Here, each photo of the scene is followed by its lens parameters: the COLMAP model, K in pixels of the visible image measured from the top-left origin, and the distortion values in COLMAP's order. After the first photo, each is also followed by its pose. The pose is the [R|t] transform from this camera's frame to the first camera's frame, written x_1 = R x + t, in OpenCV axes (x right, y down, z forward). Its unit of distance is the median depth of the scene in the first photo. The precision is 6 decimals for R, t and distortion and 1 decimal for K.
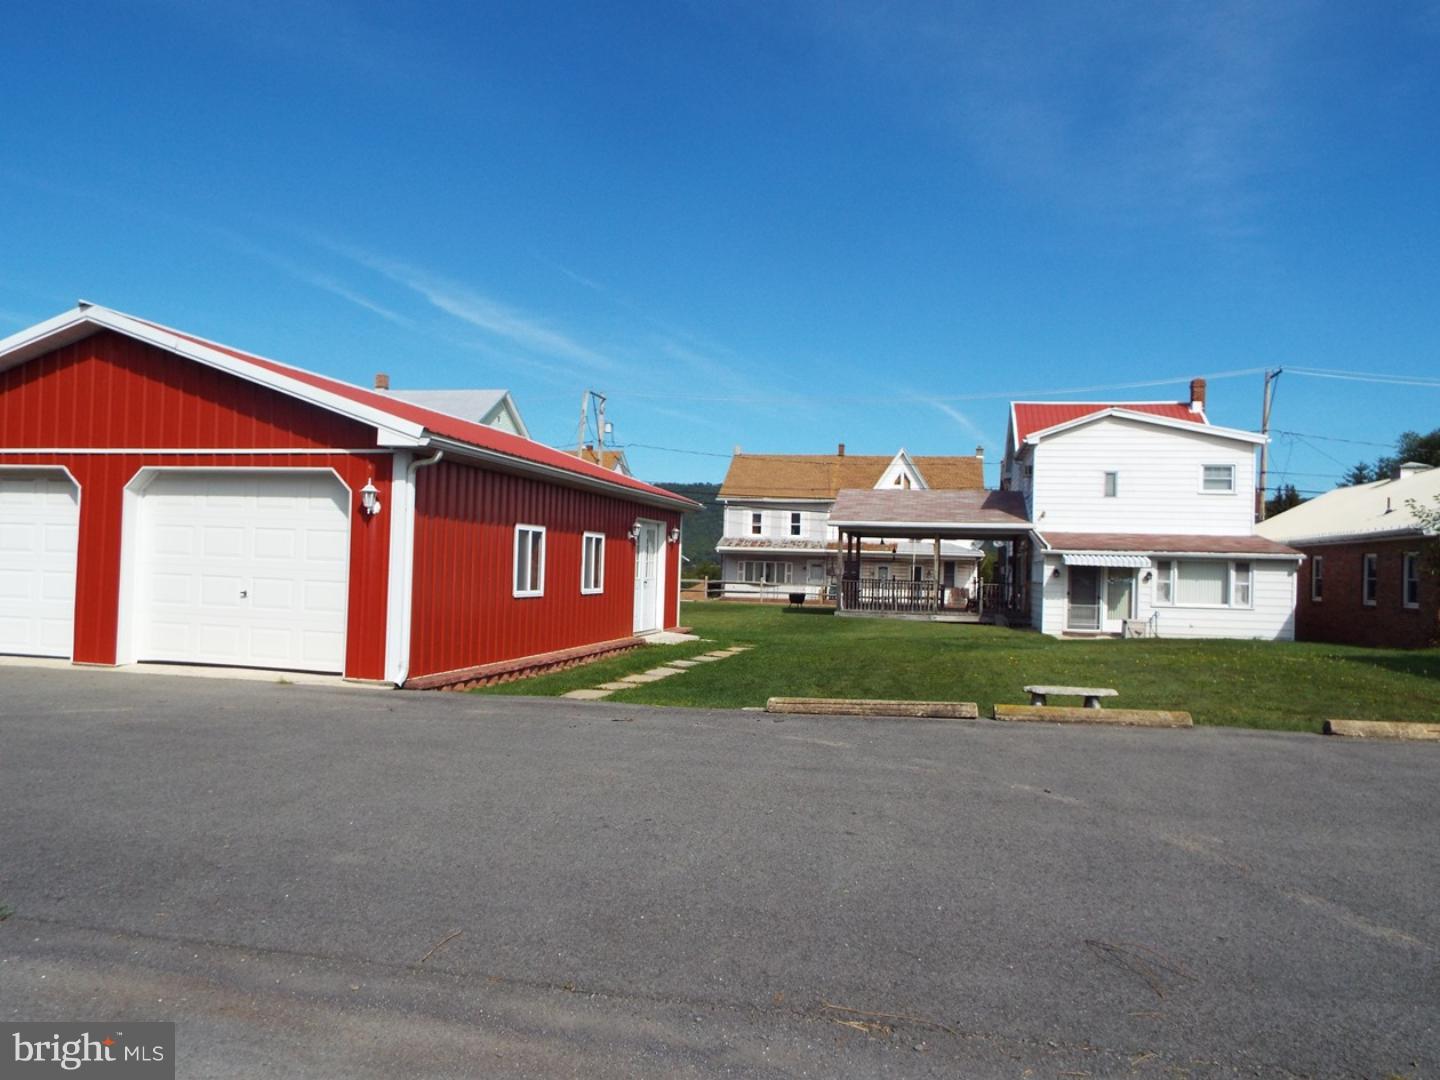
lens RADIAL K [[1005.5, 0, 757.6], [0, 1005.5, 556.9], [0, 0, 1]] dist [0.077840, 0.000164]
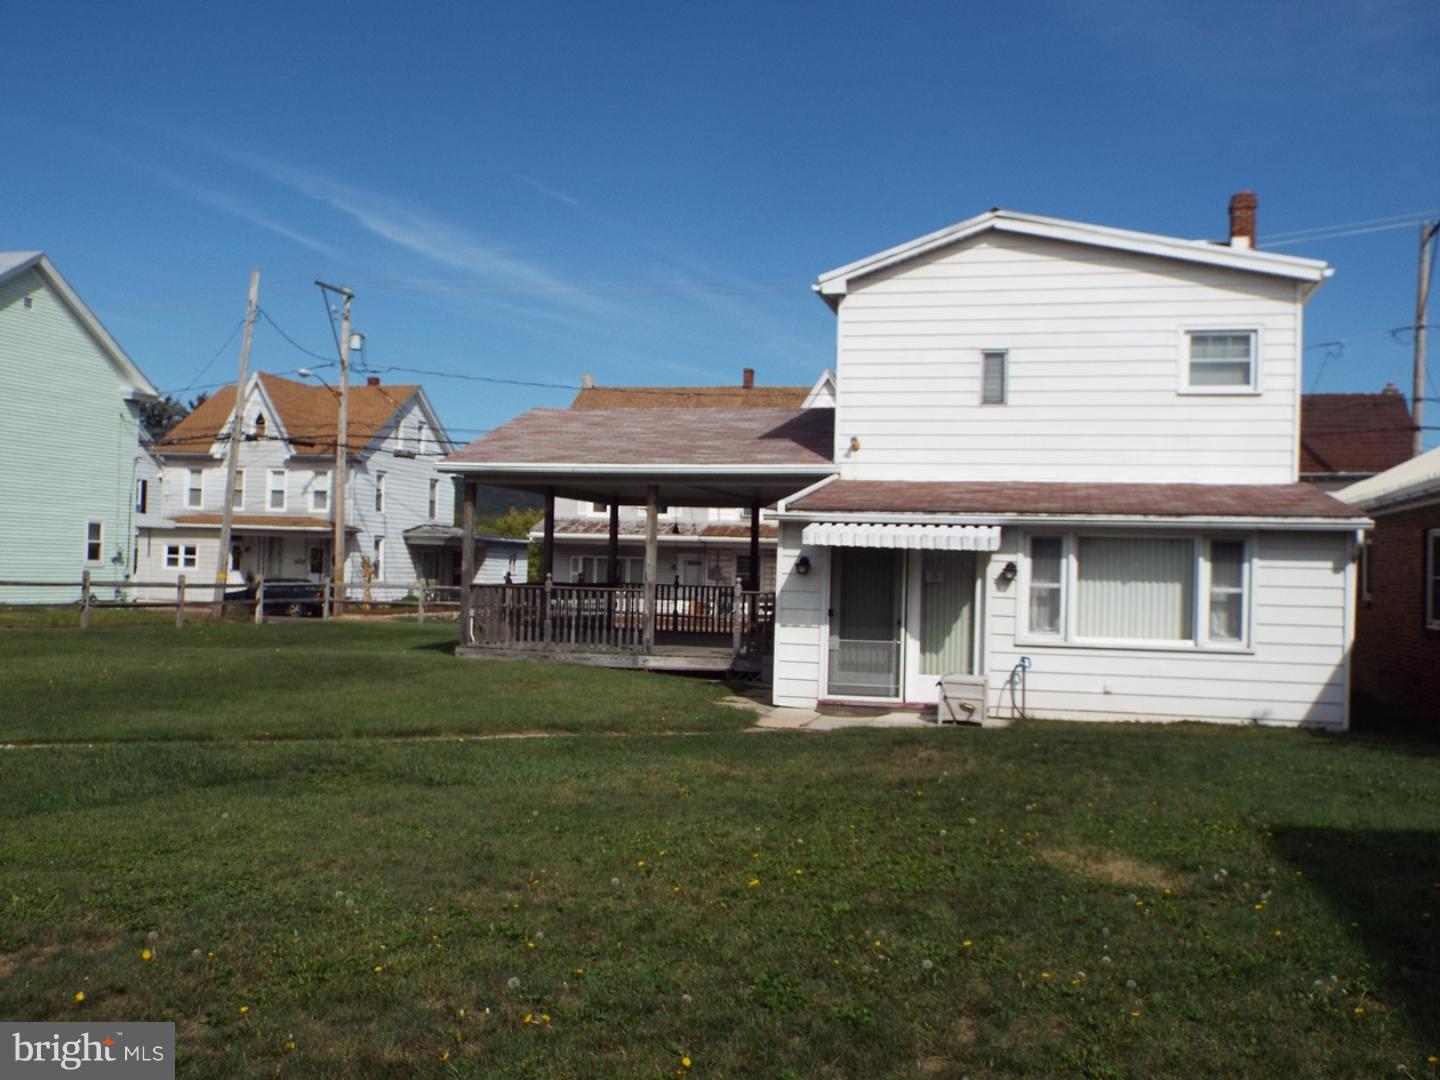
lens RADIAL K [[1357.6, 0, 684.6], [0, 1357.6, 556.4], [0, 0, 1]] dist [0.030686, 0.000000]
pose [[0.997378, 0.000280, -0.072361, 0.285757], [-0.000283, 1.000000, -0.000036, 0.012057], [0.072361, 0.000056, 0.997378, 0.418468]]
